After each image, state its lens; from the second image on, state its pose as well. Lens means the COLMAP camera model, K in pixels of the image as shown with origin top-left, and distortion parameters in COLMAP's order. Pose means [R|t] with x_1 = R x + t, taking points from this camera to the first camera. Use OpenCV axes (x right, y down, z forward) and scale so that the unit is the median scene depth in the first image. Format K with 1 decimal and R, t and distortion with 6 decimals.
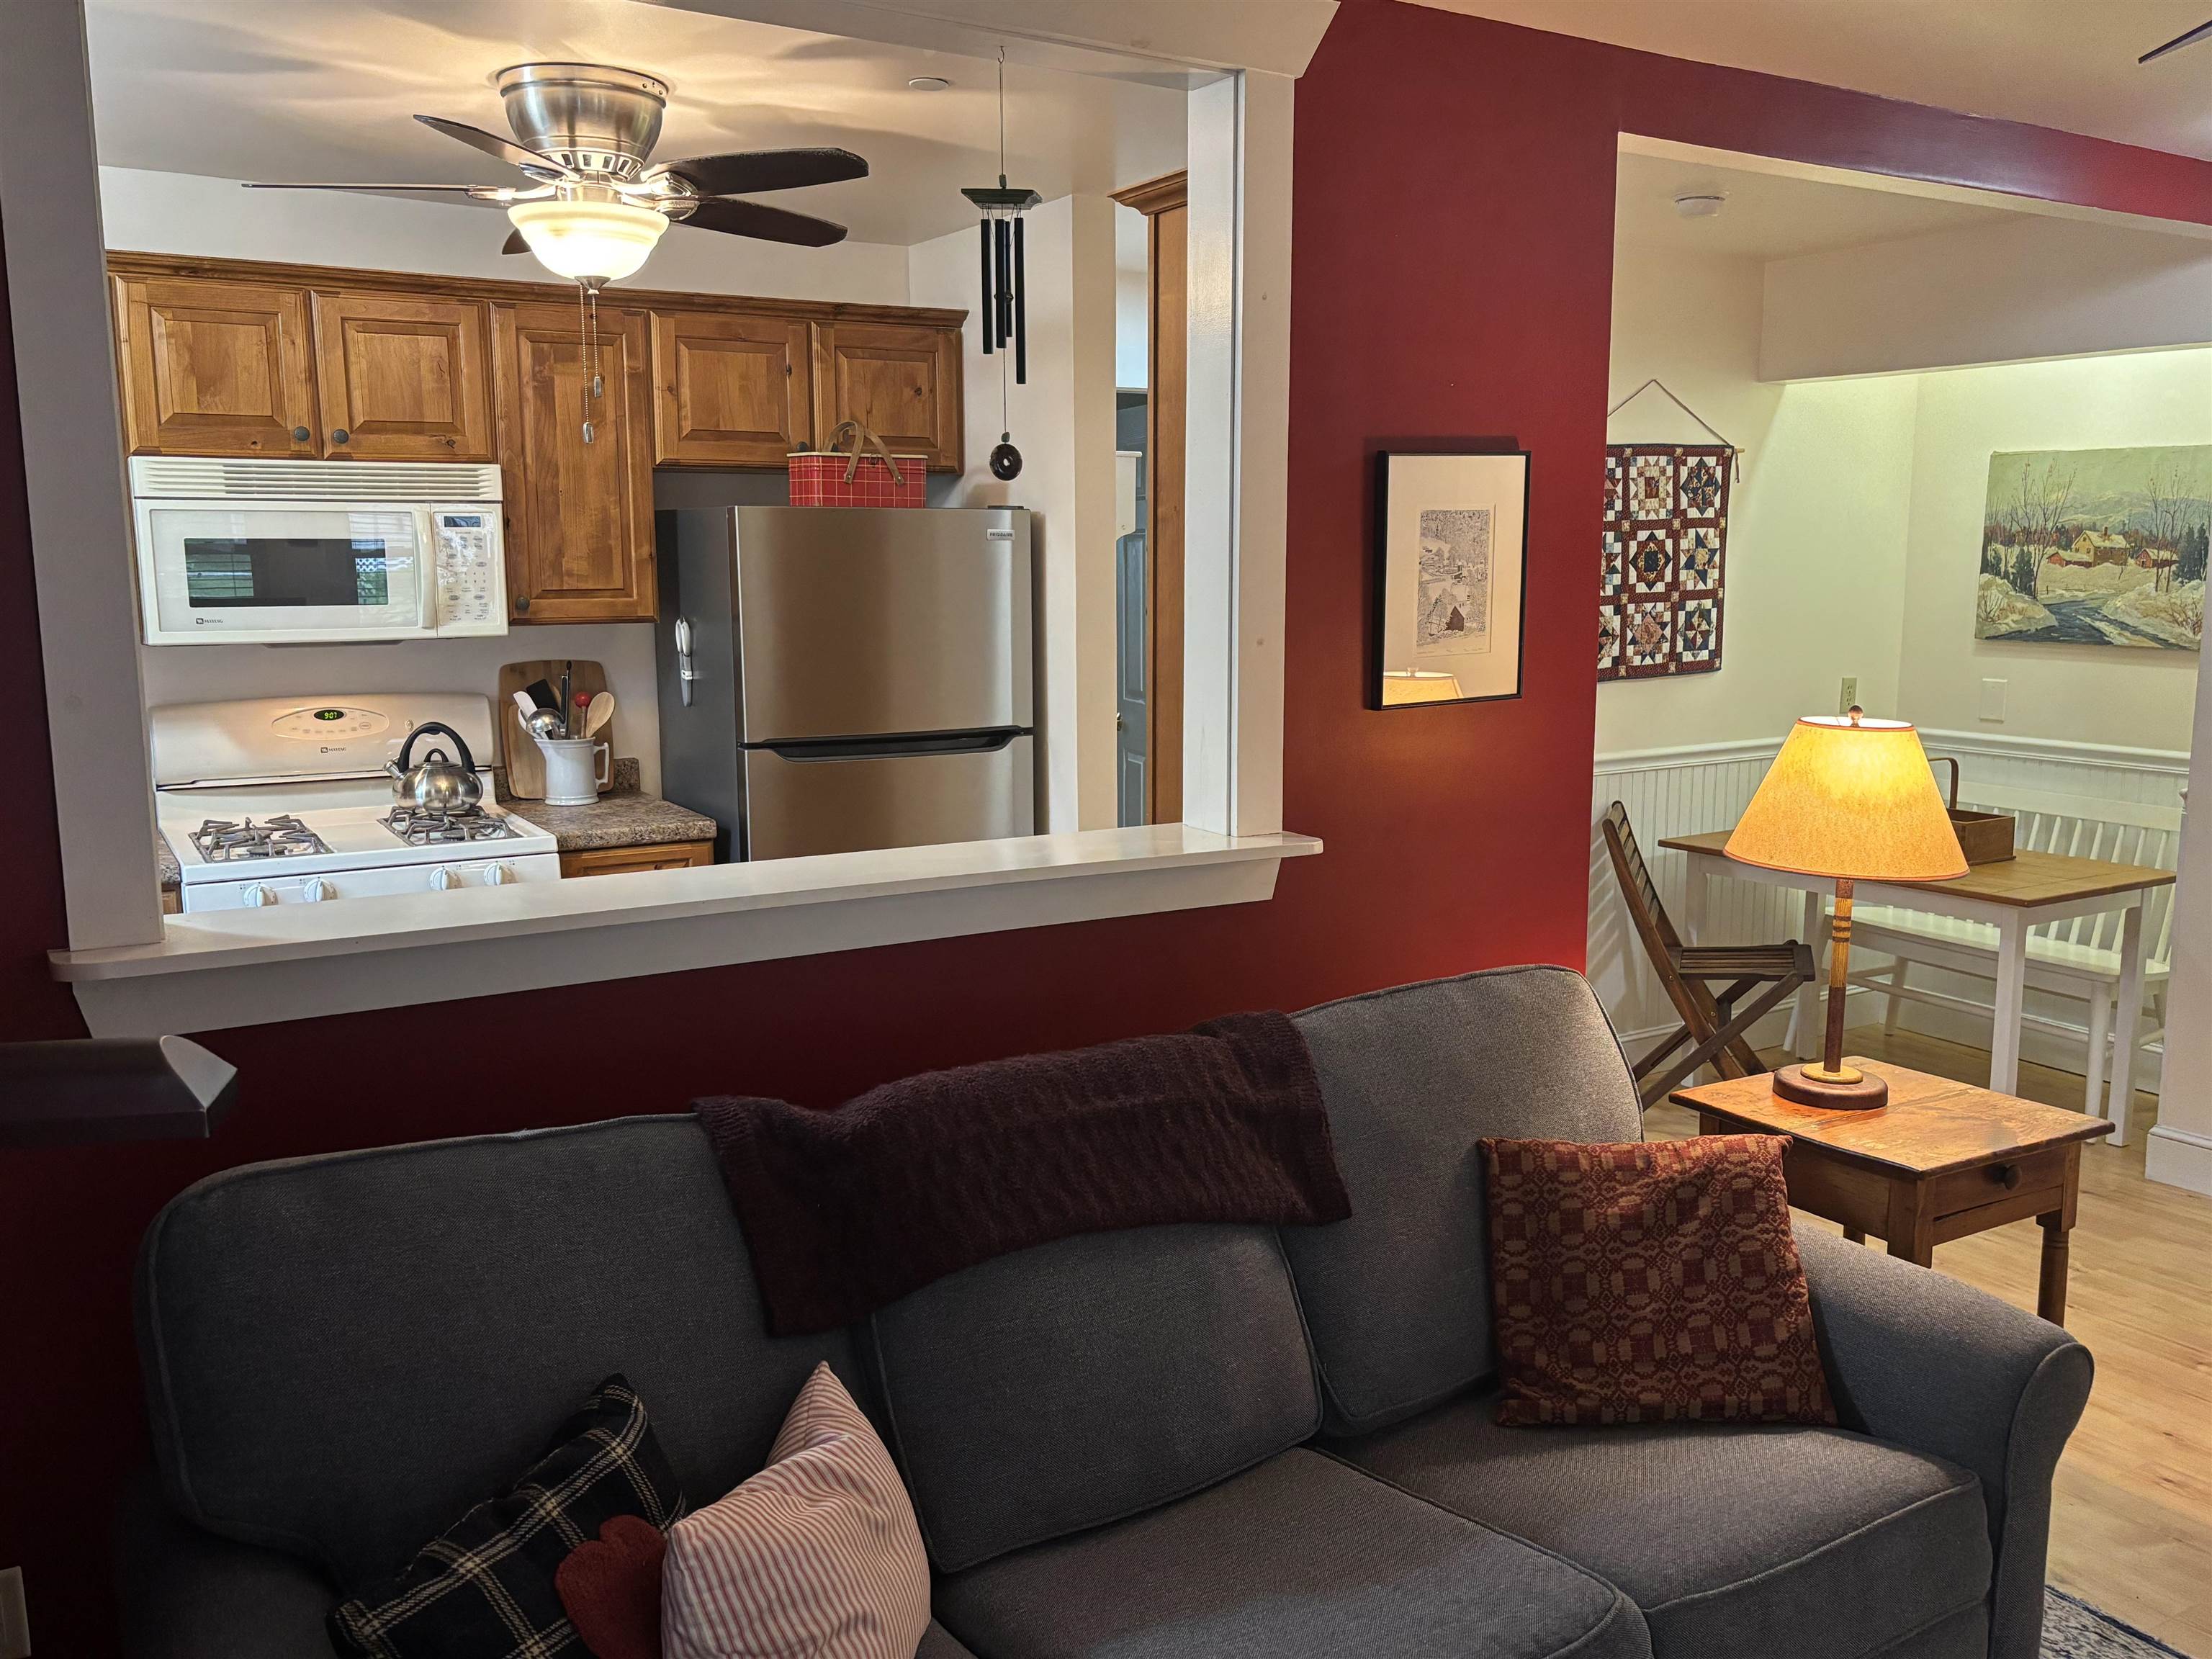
lens RADIAL K [[1764.4, 0, 1105.7], [0, 1764.4, 820.8], [0, 0, 1]] dist [-0.001802, 0.014414]
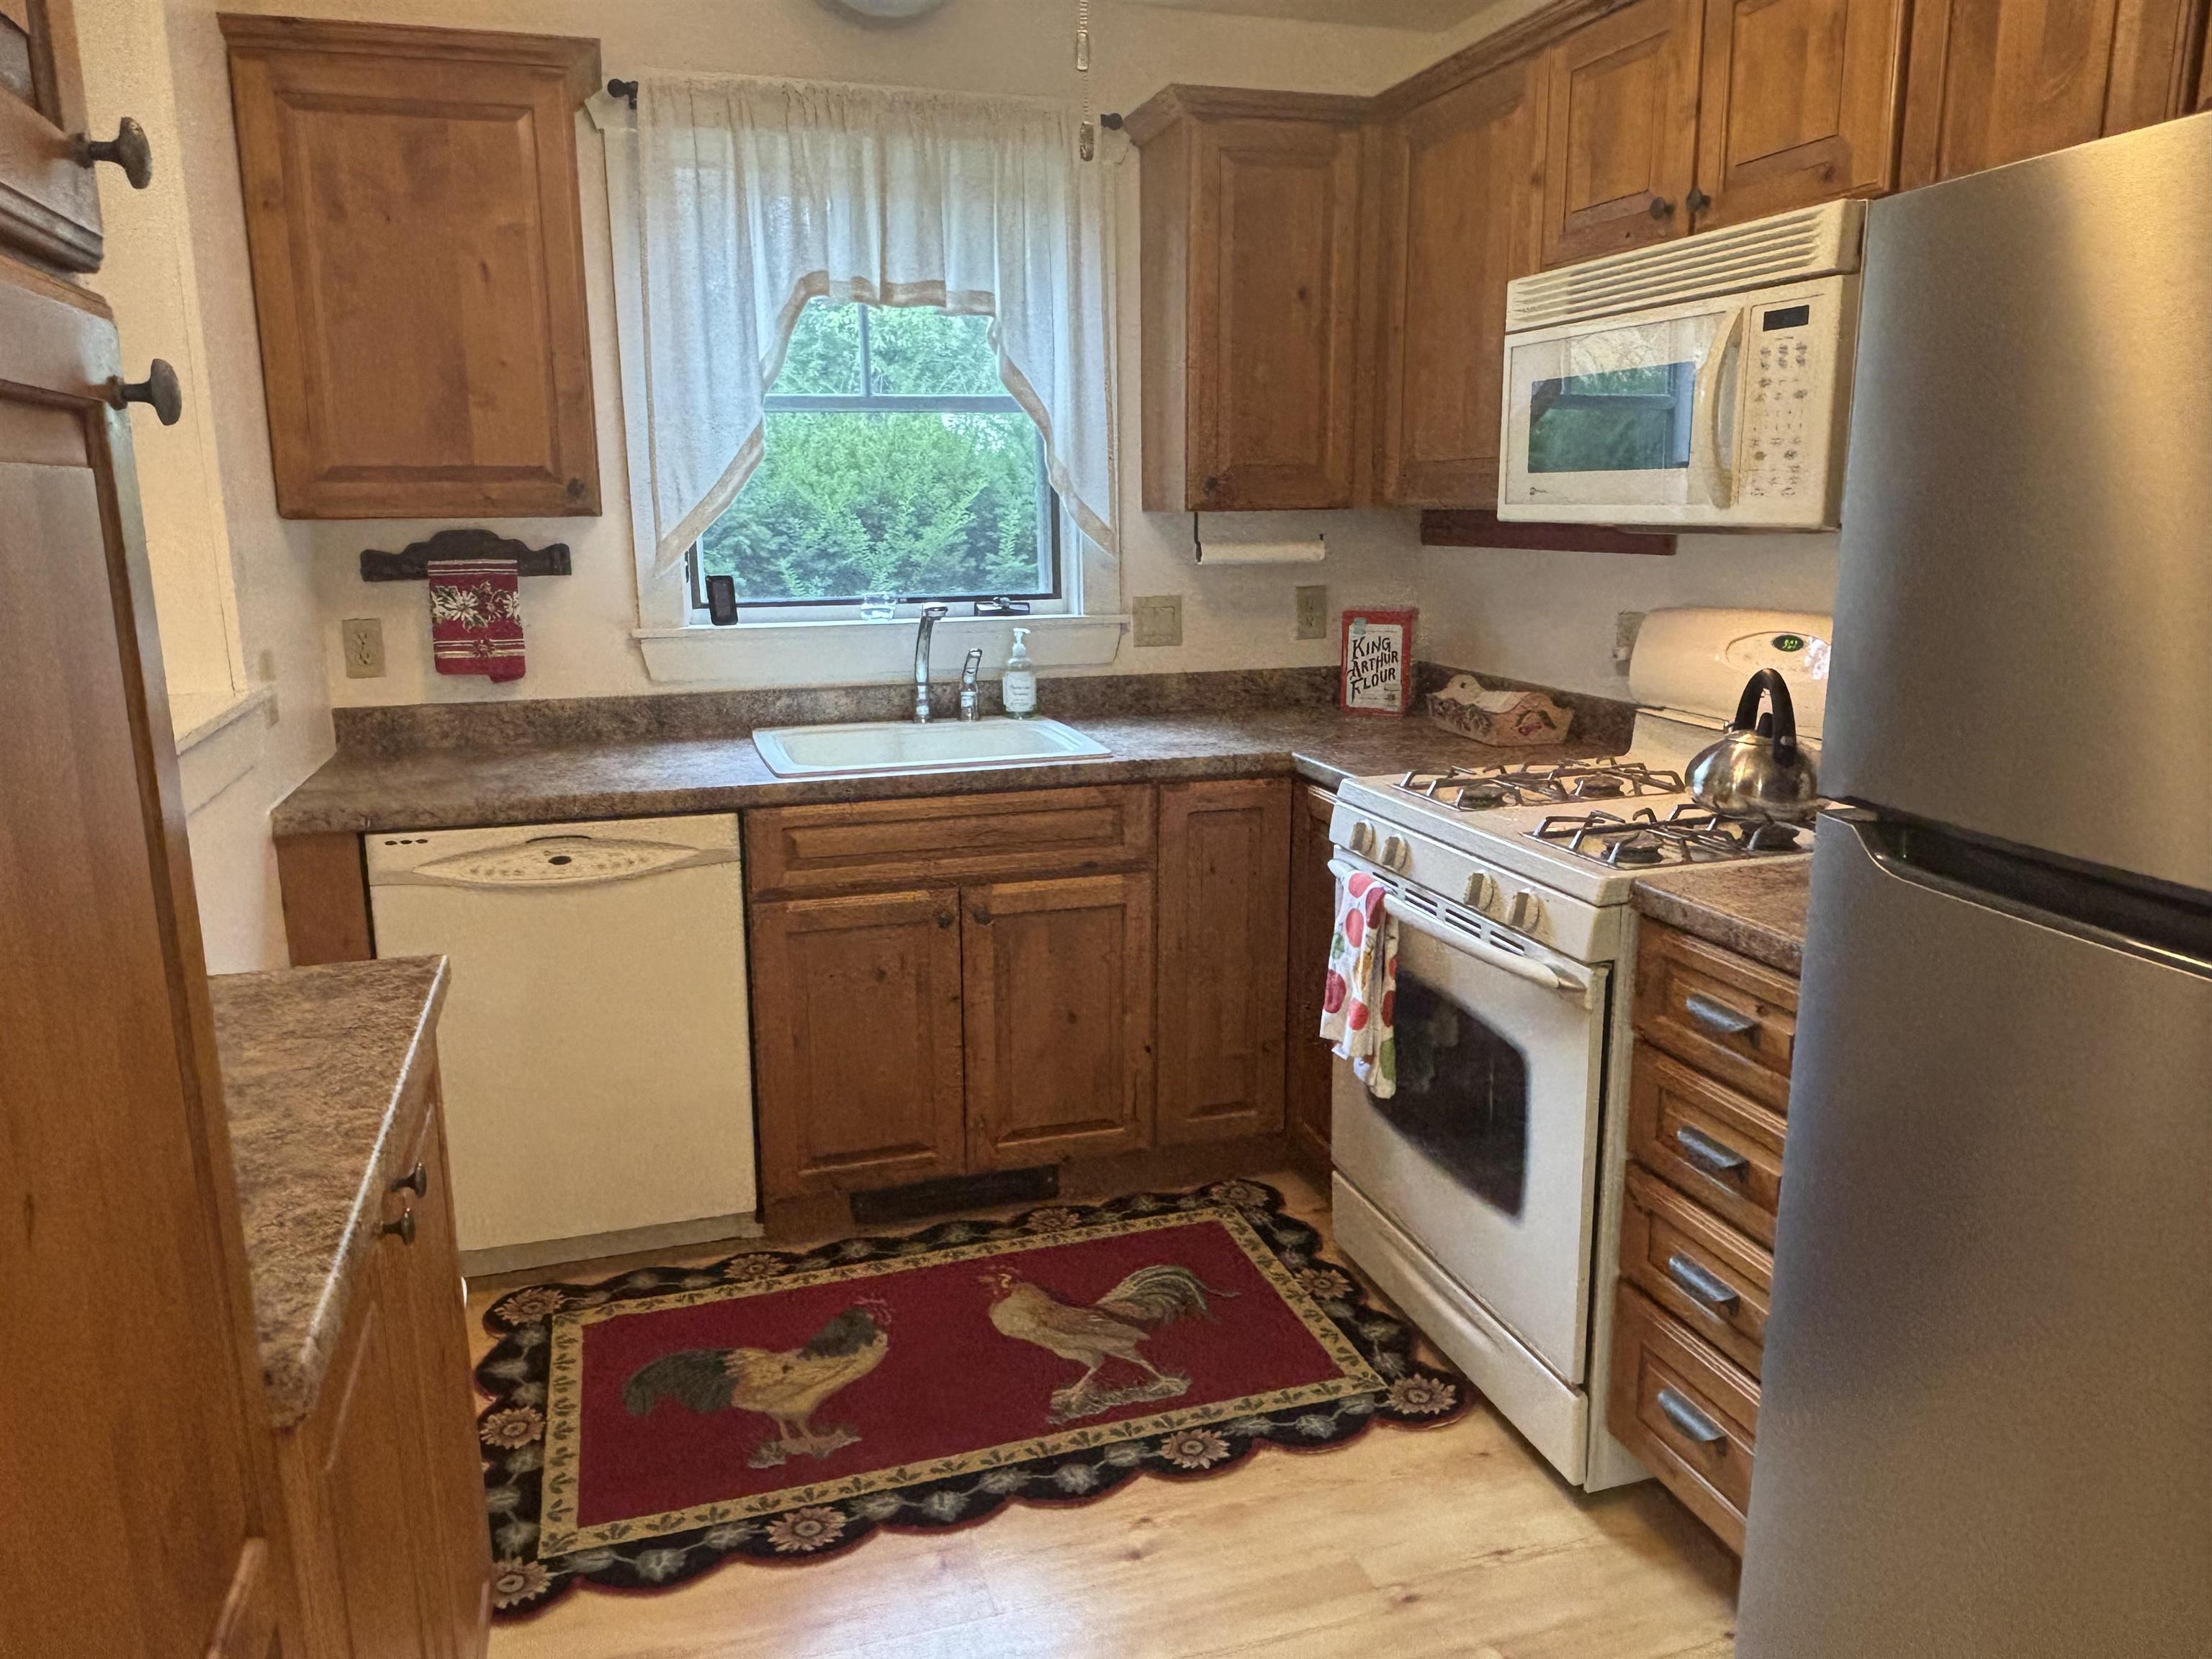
lens RADIAL K [[1512.0, 0, 1106.0], [0, 1512.0, 829.5], [0, 0, 1]] dist [0.088336, -0.162357]
pose [[-0.223369, 0.211008, -0.951621, 0.187438], [-0.142344, 0.958760, 0.246002, -0.104010], [0.964284, 0.190407, -0.184122, 0.928130]]
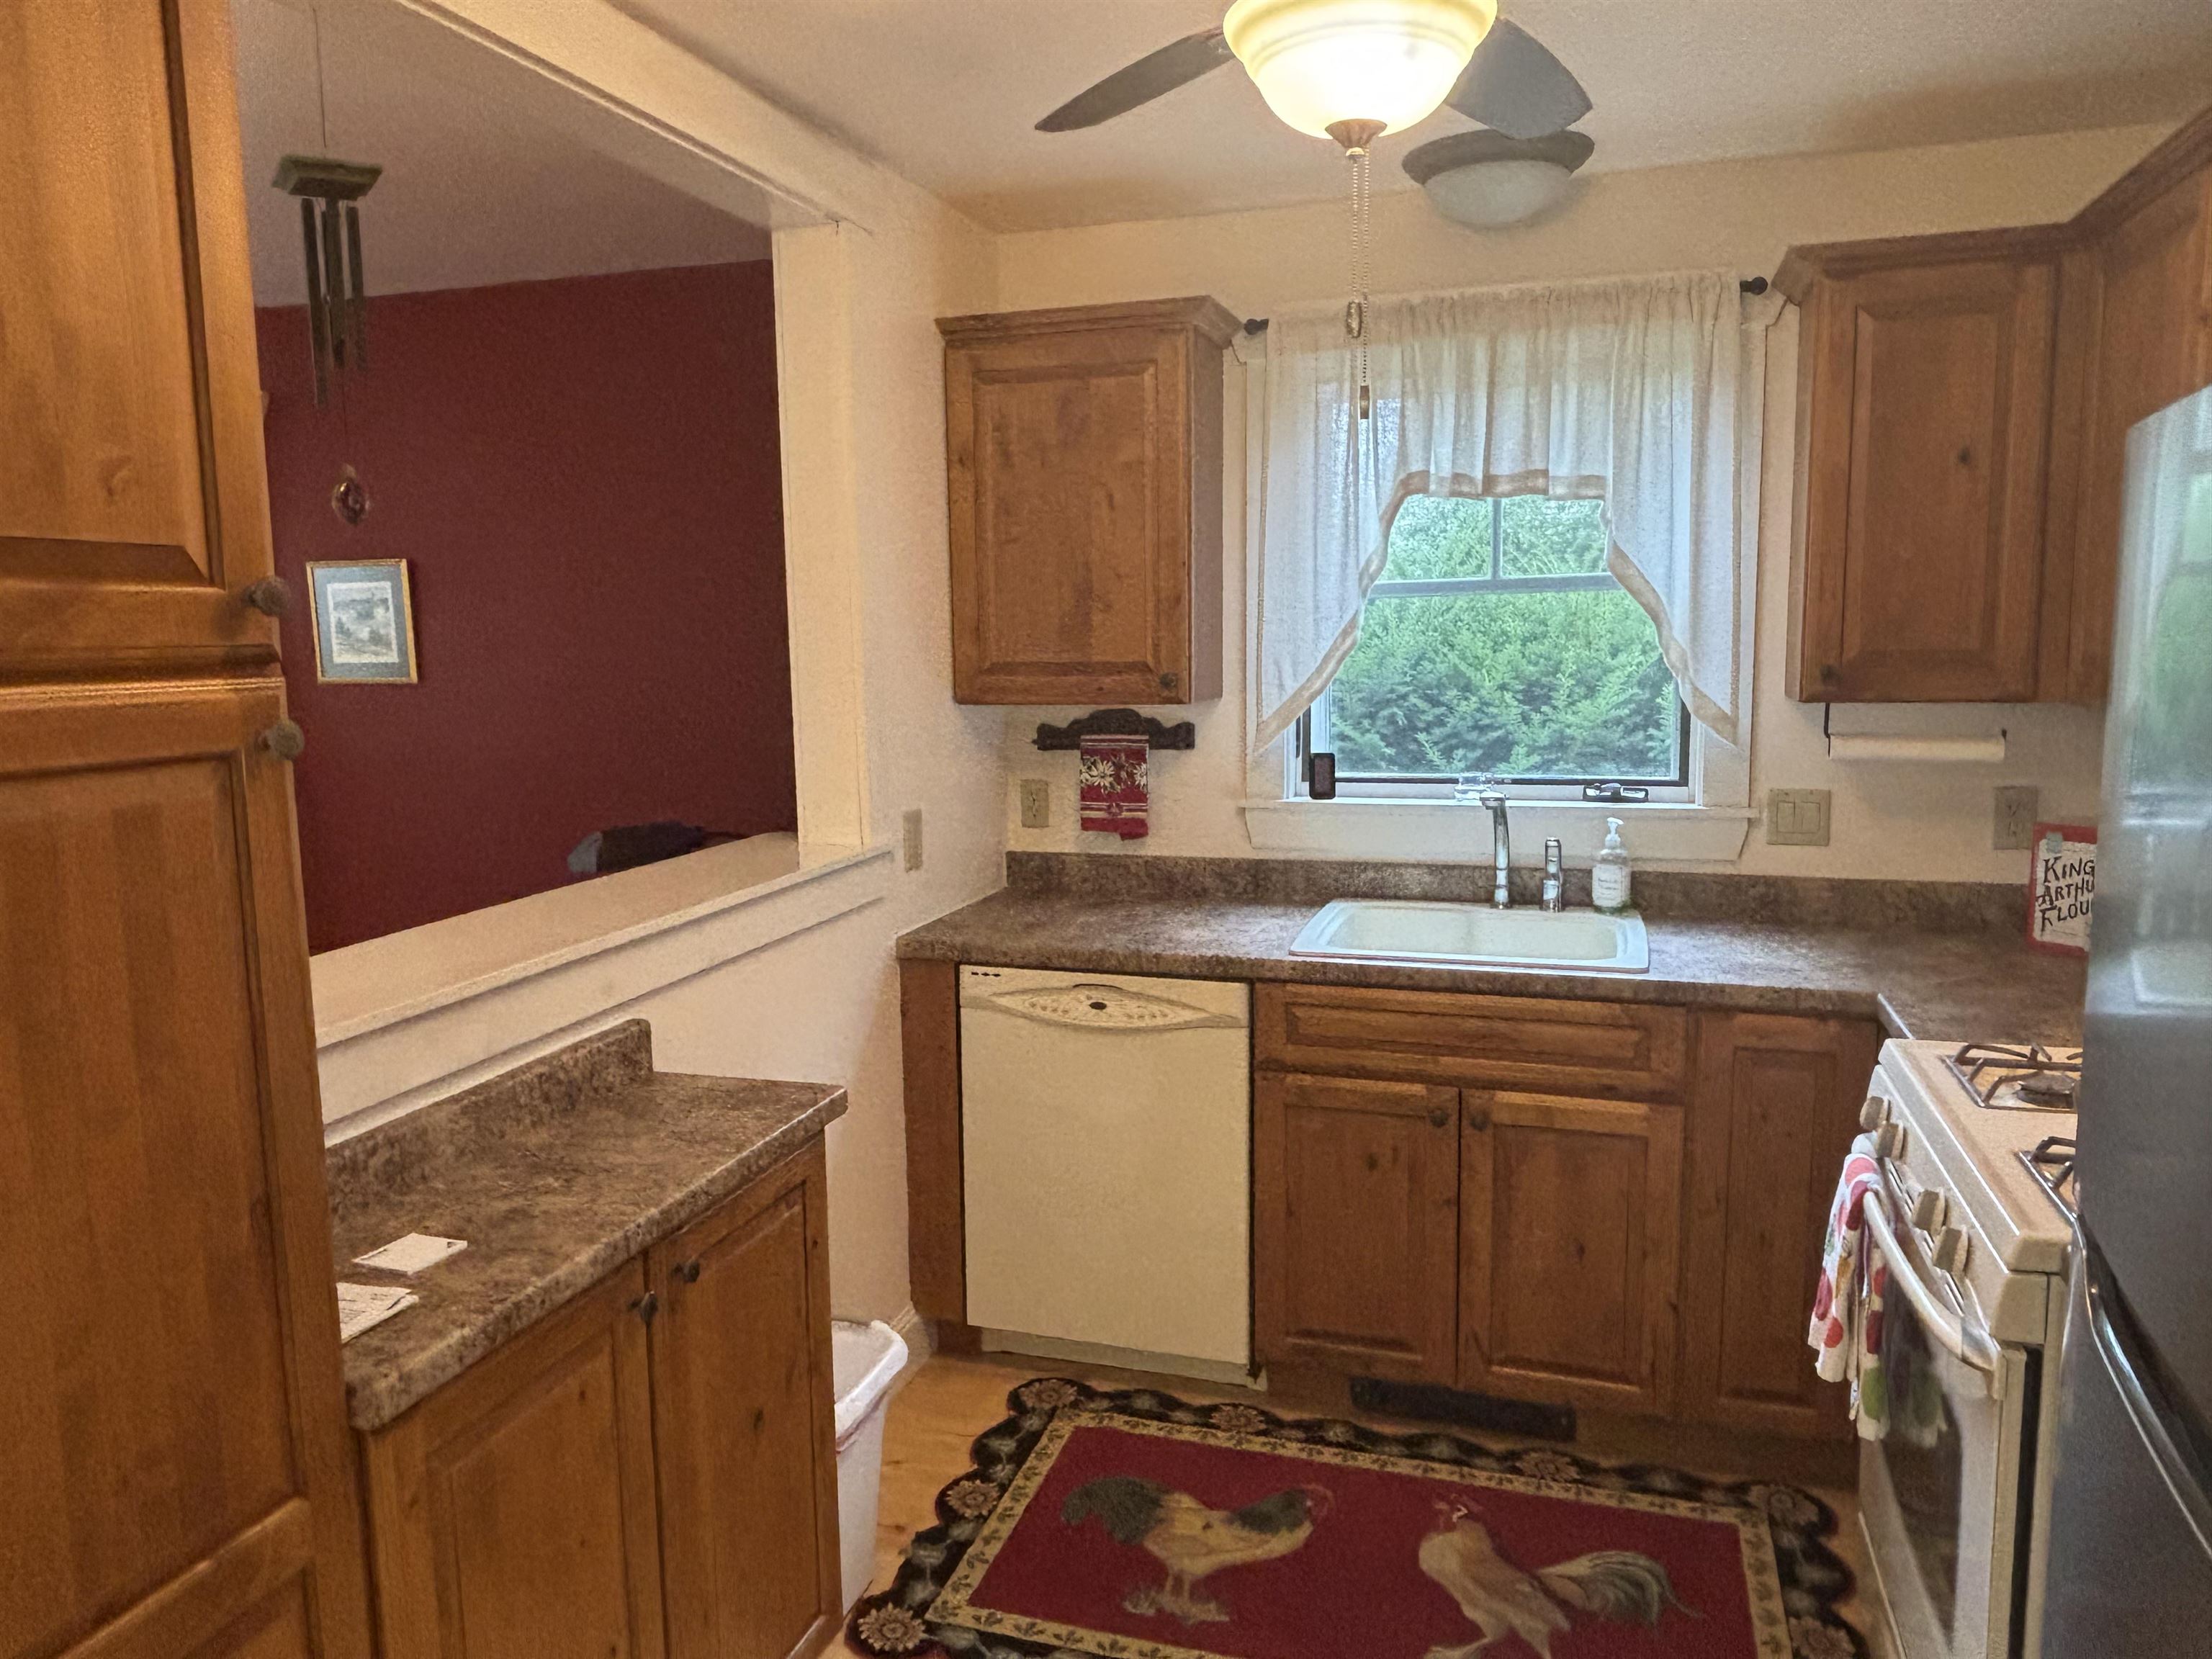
lens RADIAL K [[1526.7, 0, 1122.1], [0, 1526.7, 822.1], [0, 0, 1]] dist [0.061515, -0.098746]
pose [[-0.748665, 0.100003, -0.655363, 0.097081], [-0.084488, 0.966104, 0.243936, -0.164602], [0.657543, 0.237997, -0.714839, 1.097290]]
